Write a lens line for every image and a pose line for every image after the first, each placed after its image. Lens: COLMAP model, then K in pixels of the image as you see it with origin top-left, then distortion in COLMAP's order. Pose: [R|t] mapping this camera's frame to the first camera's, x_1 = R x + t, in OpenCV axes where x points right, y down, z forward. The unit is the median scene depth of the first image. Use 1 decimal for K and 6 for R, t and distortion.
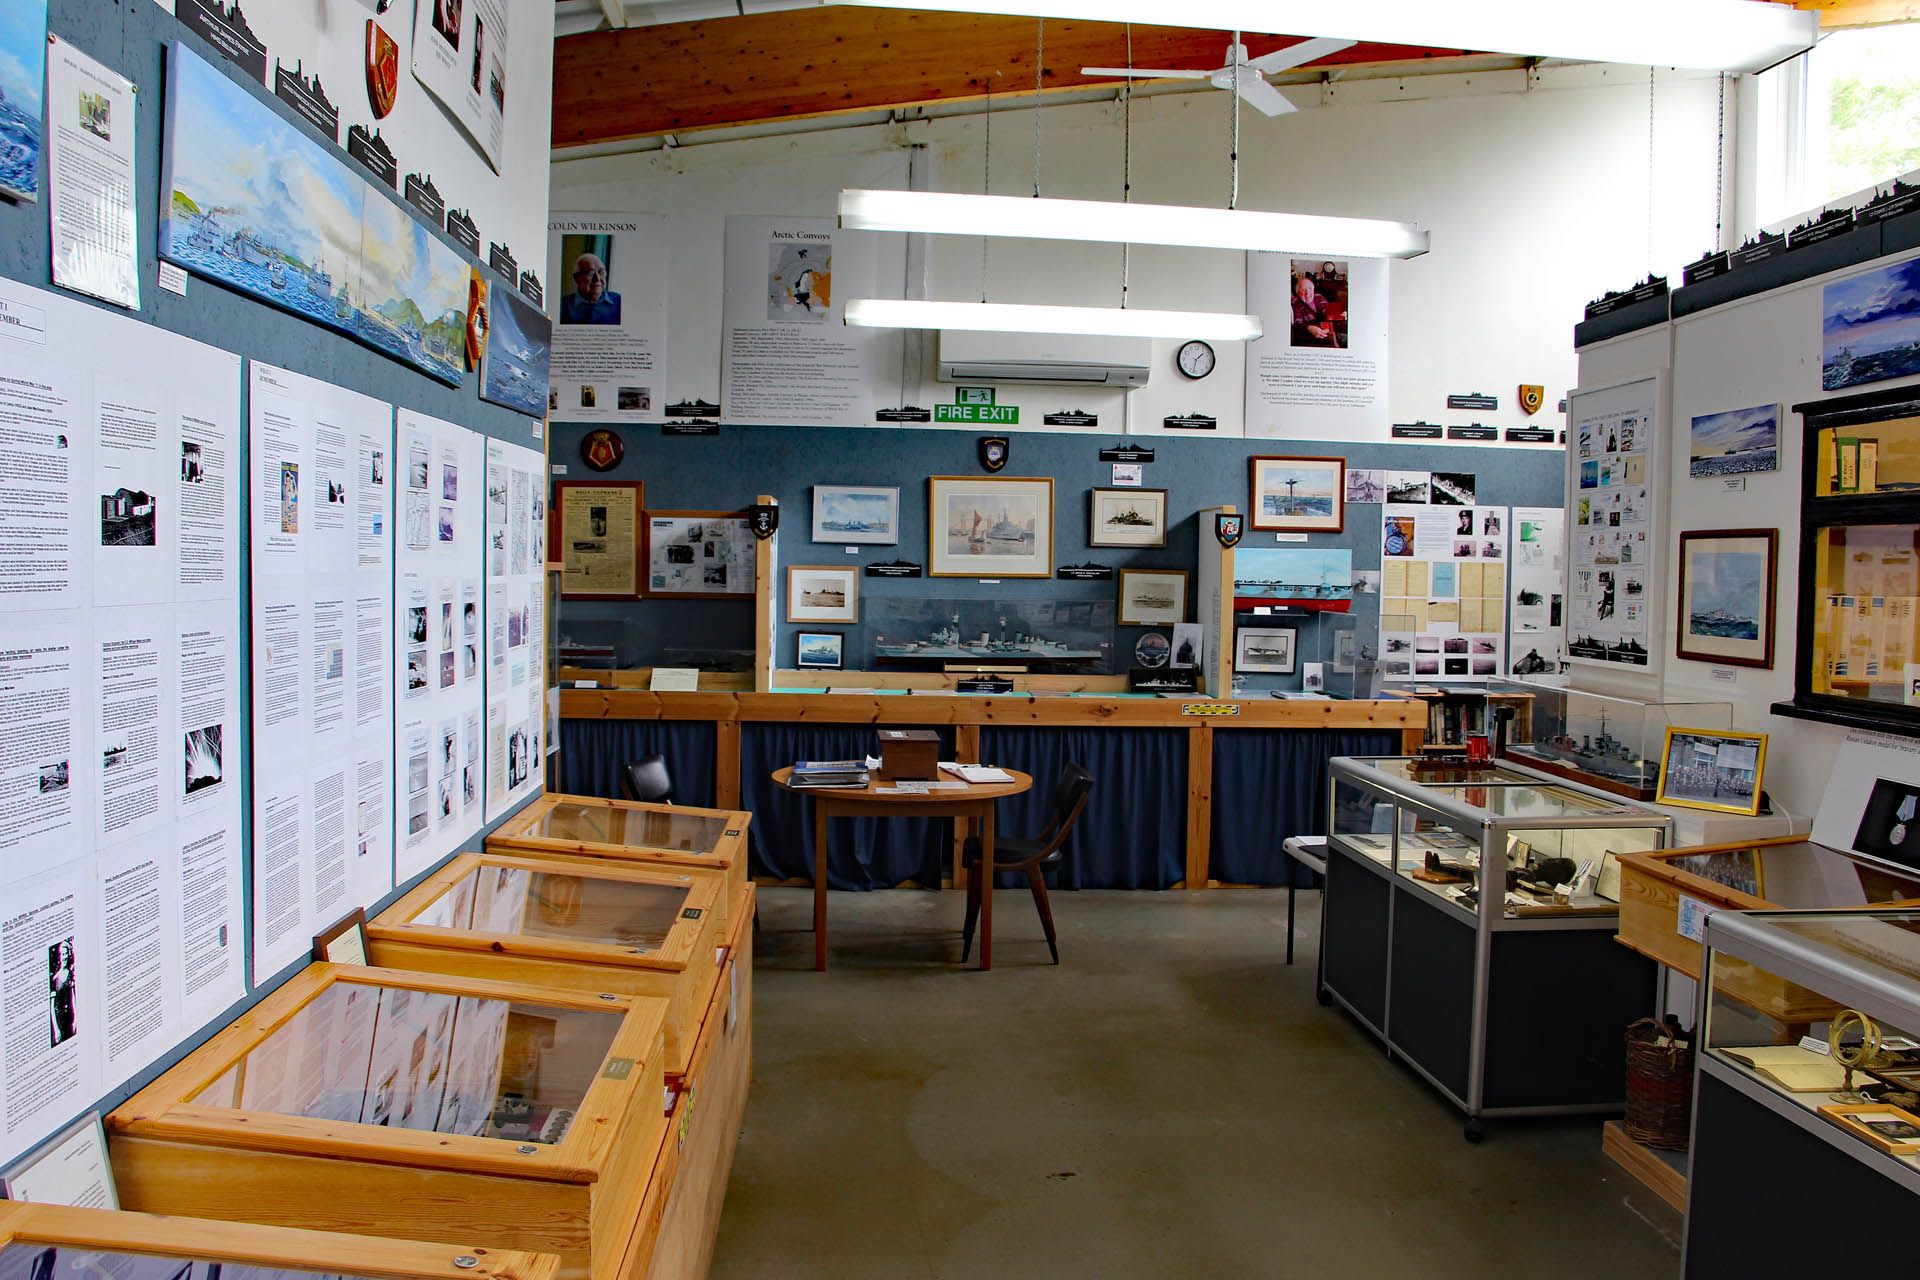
lens RADIAL K [[1572.6, 0, 960.0], [0, 1572.6, 640.0], [0, 0, 1]] dist [-0.188365, 0.149788]
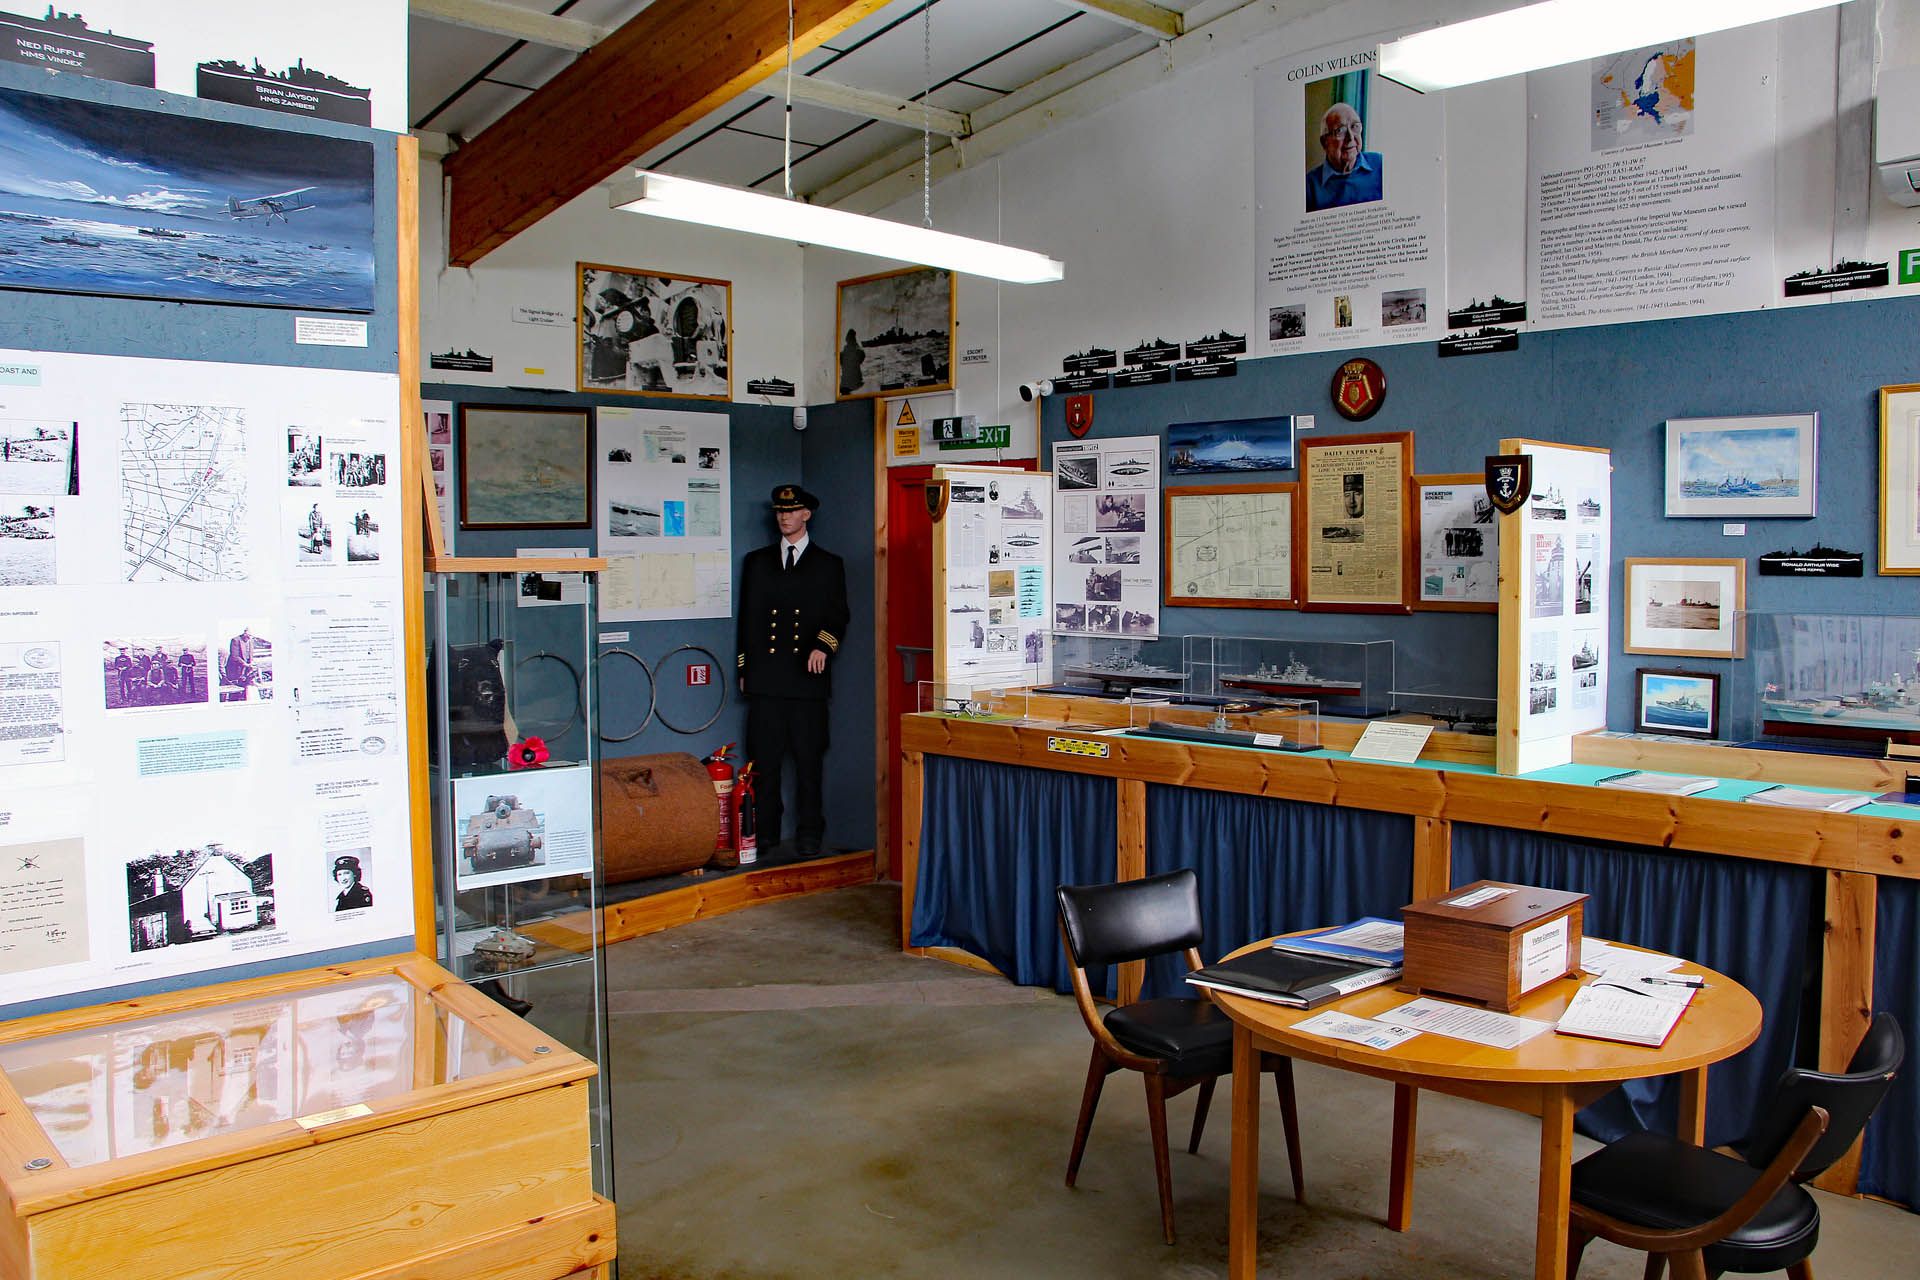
lens RADIAL K [[1572.6, 0, 960.0], [0, 1572.6, 640.0], [0, 0, 1]] dist [-0.188365, 0.149788]
pose [[0.633982, 0.021493, -0.773049, 0.177725], [-0.021121, 0.999722, 0.010473, -0.017277], [0.773059, 0.009688, 0.634260, 0.442031]]
